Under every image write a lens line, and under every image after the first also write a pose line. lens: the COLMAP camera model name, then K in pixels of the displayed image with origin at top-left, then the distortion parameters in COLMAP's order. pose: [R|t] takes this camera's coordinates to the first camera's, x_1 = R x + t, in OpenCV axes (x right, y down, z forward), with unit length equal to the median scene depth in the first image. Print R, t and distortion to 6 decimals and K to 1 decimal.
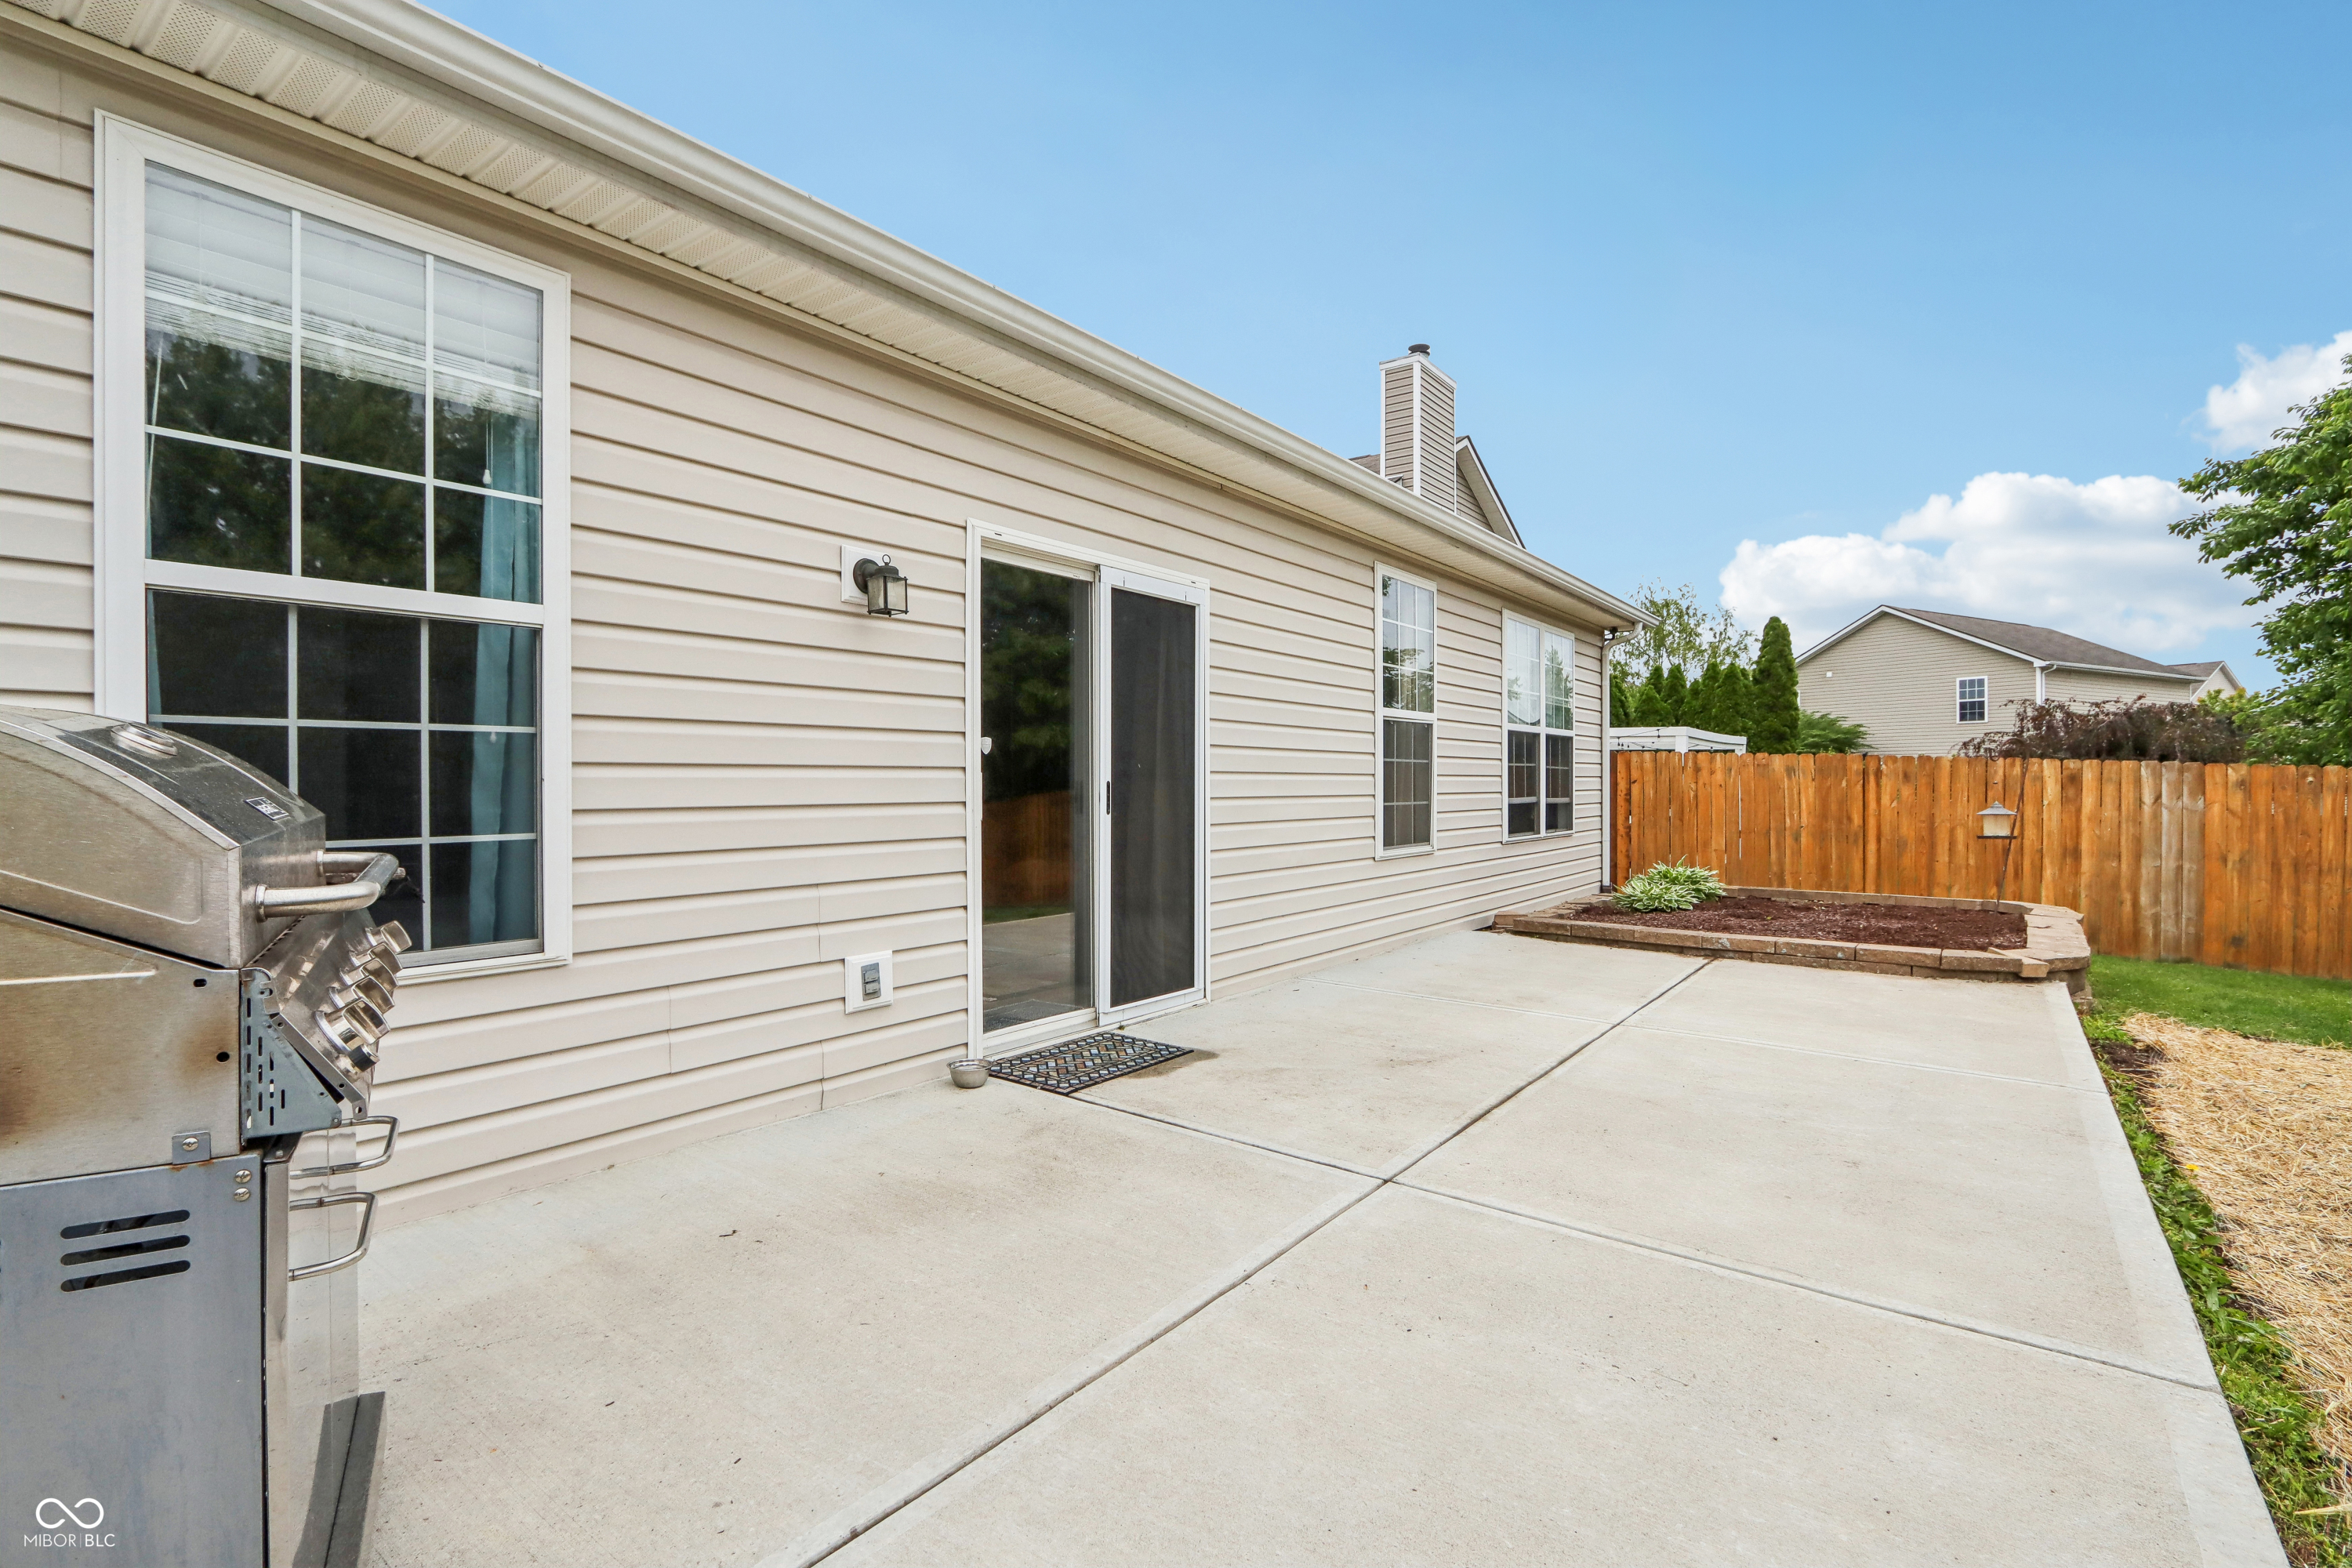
lens RADIAL K [[1101.0, 0, 1167.4], [0, 1101.0, 789.9], [0, 0, 1]] dist [-0.010279, -0.000505]
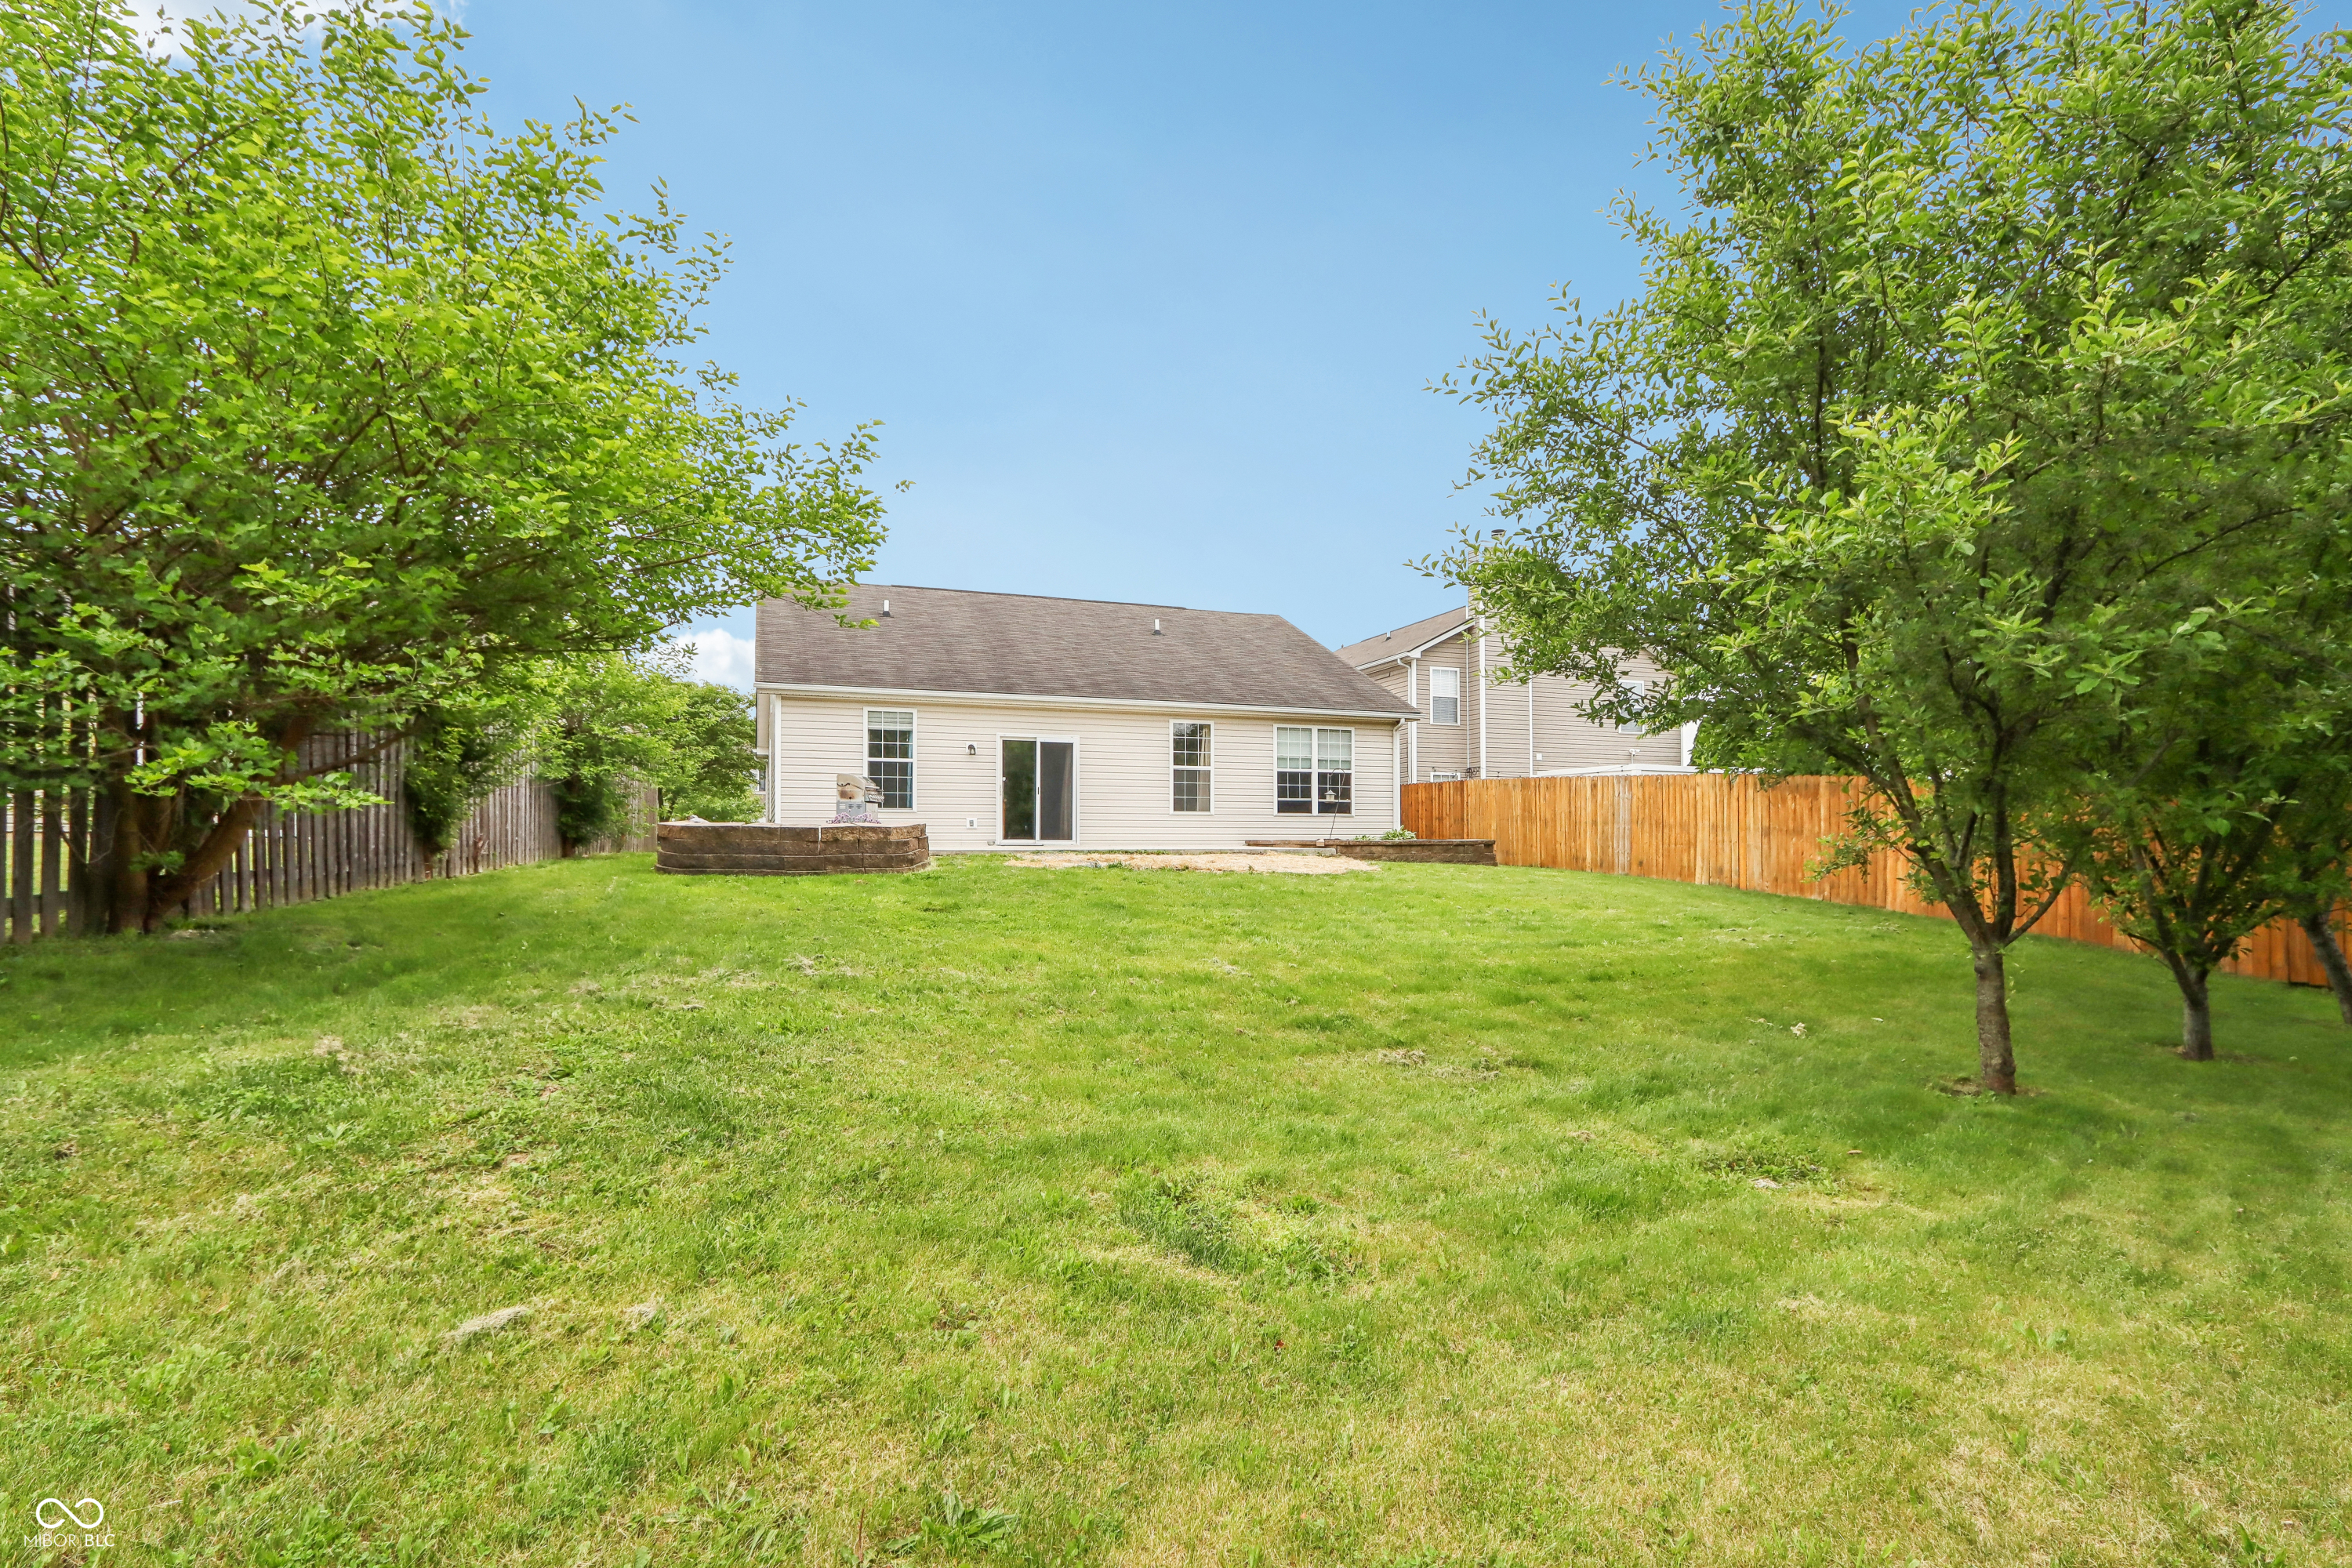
lens RADIAL K [[1101.0, 0, 1130.1], [0, 1101.0, 810.3], [0, 0, 1]] dist [-0.010279, -0.000505]
pose [[0.828335, -0.017207, -0.559969, 1.335455], [-0.004584, 0.999287, -0.037488, 0.122239], [0.560215, 0.033619, 0.827665, -1.187541]]
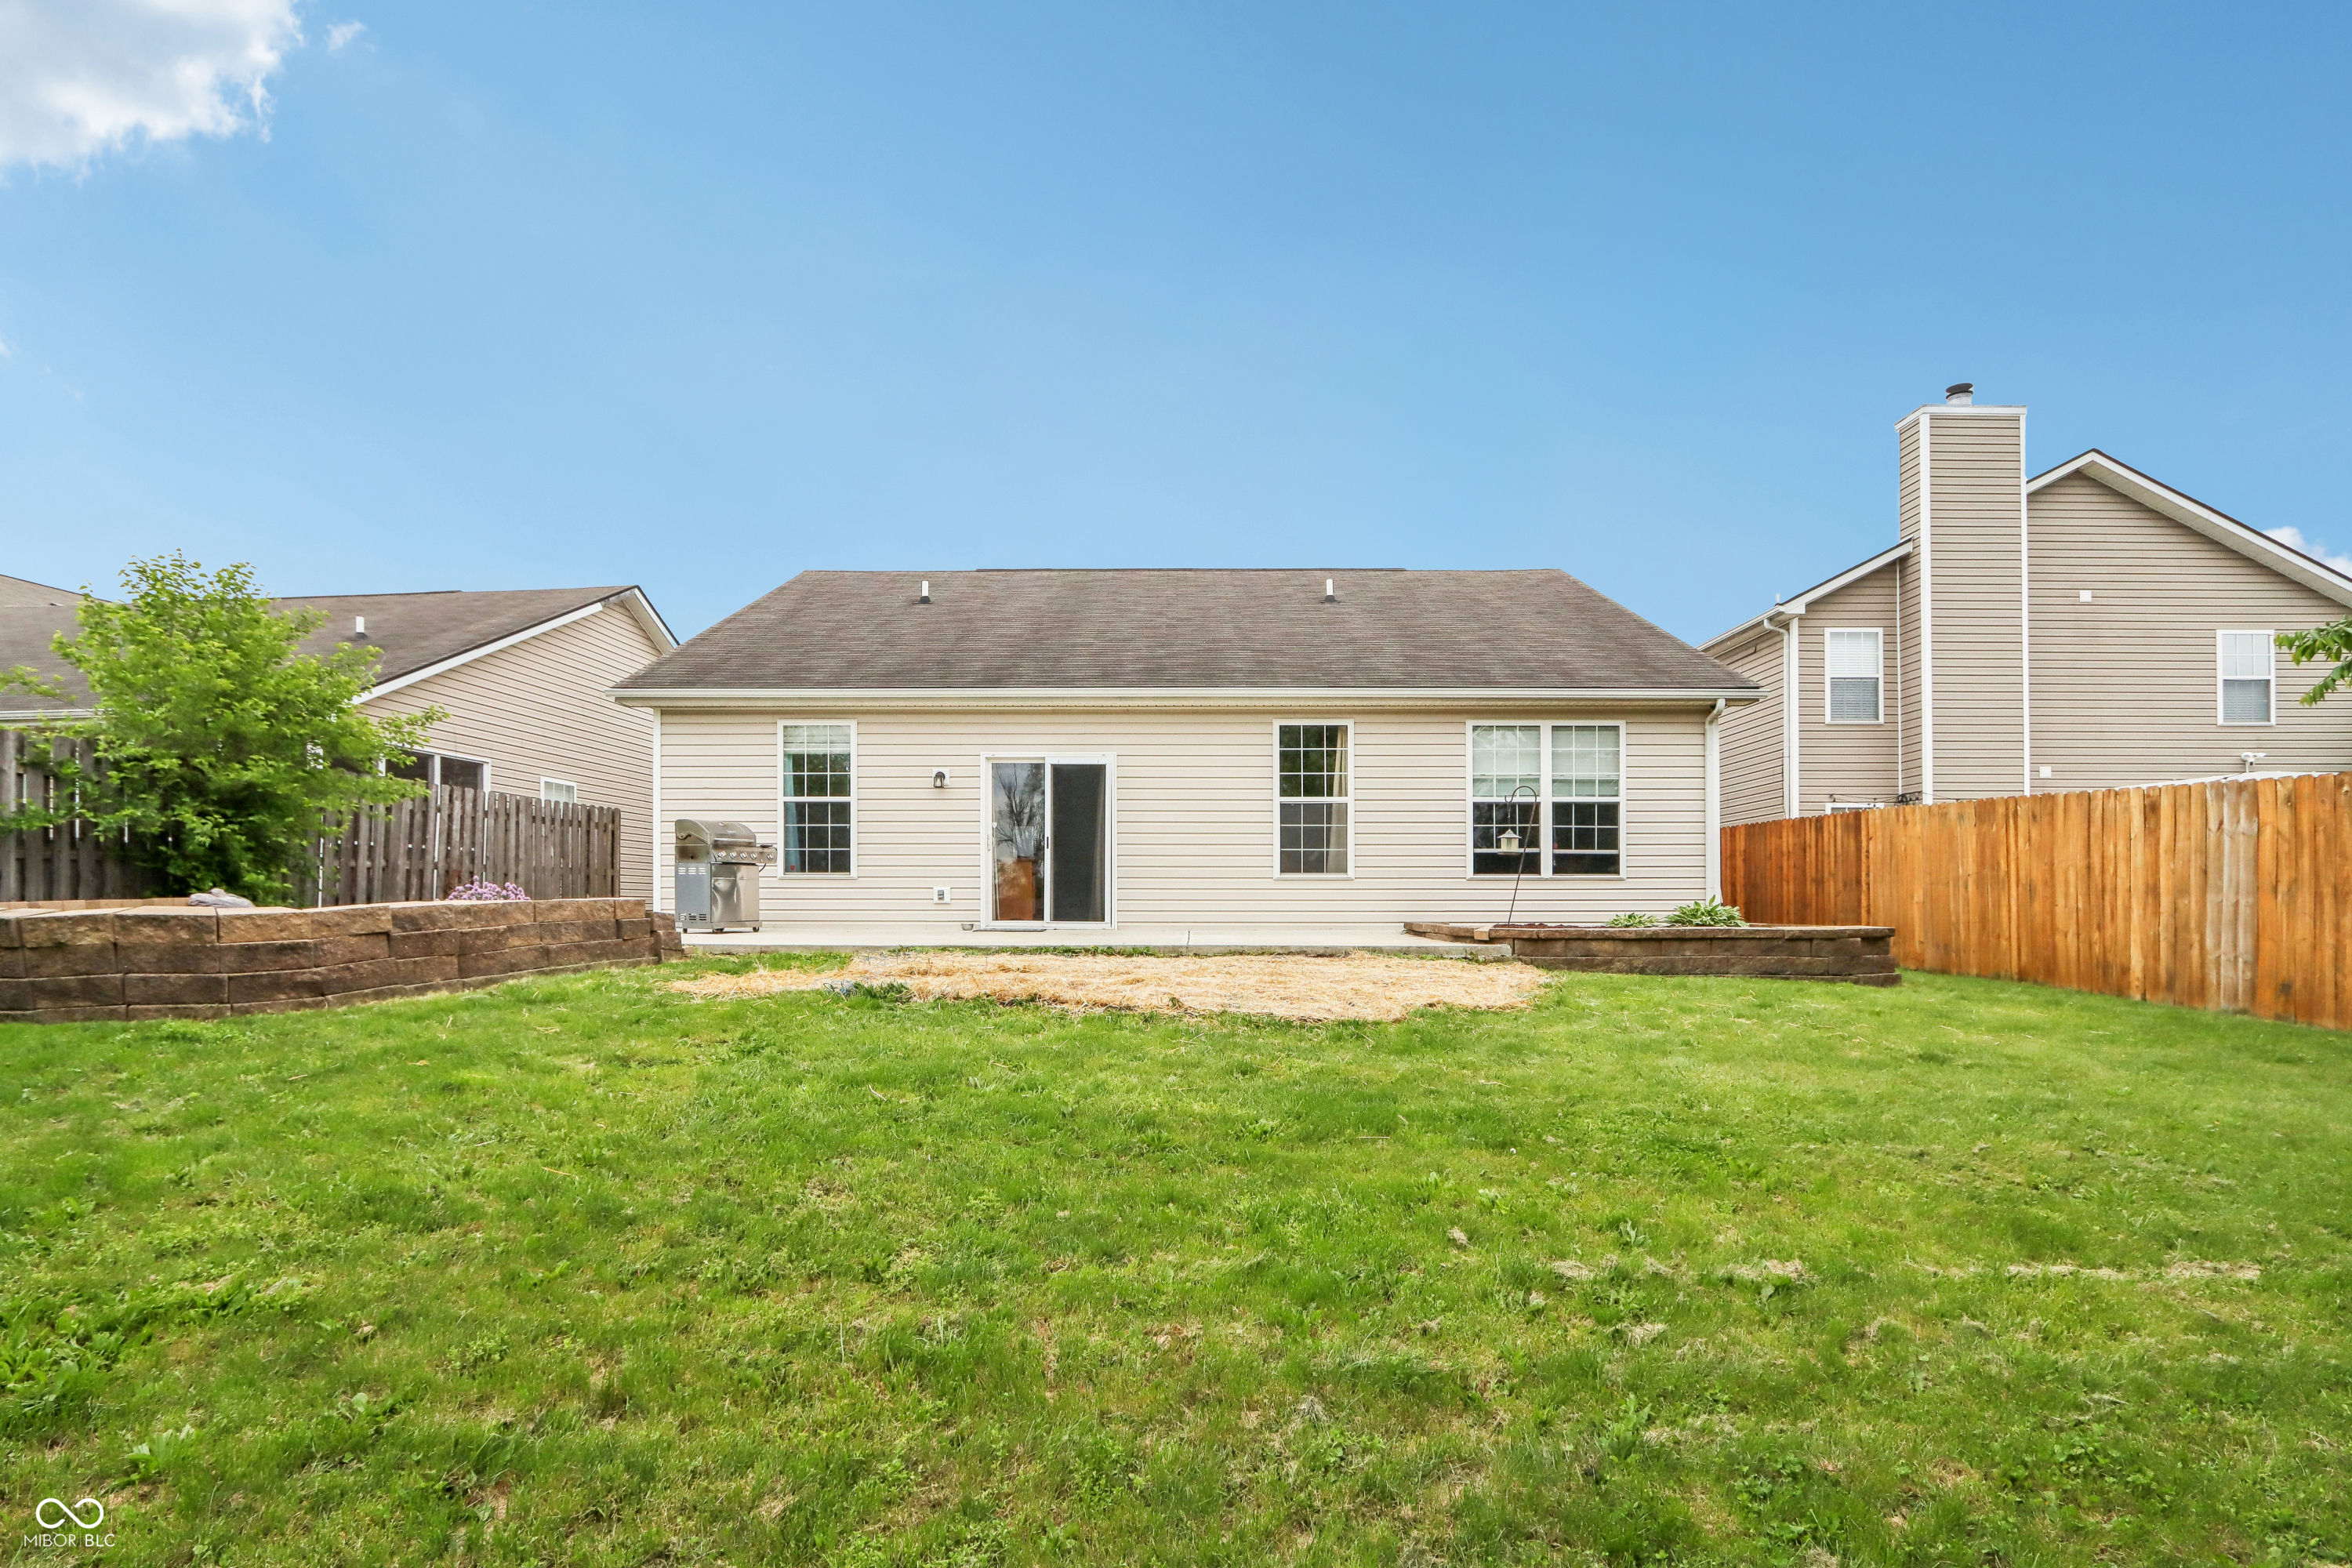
lens RADIAL K [[1101.0, 0, 1150.8], [0, 1101.0, 903.6], [0, 0, 1]] dist [-0.010279, -0.000505]
pose [[0.584506, -0.000437, -0.811389, 1.149478], [-0.008157, 0.999946, -0.006414, 0.086520], [0.811348, 0.010368, 0.584471, -0.186204]]
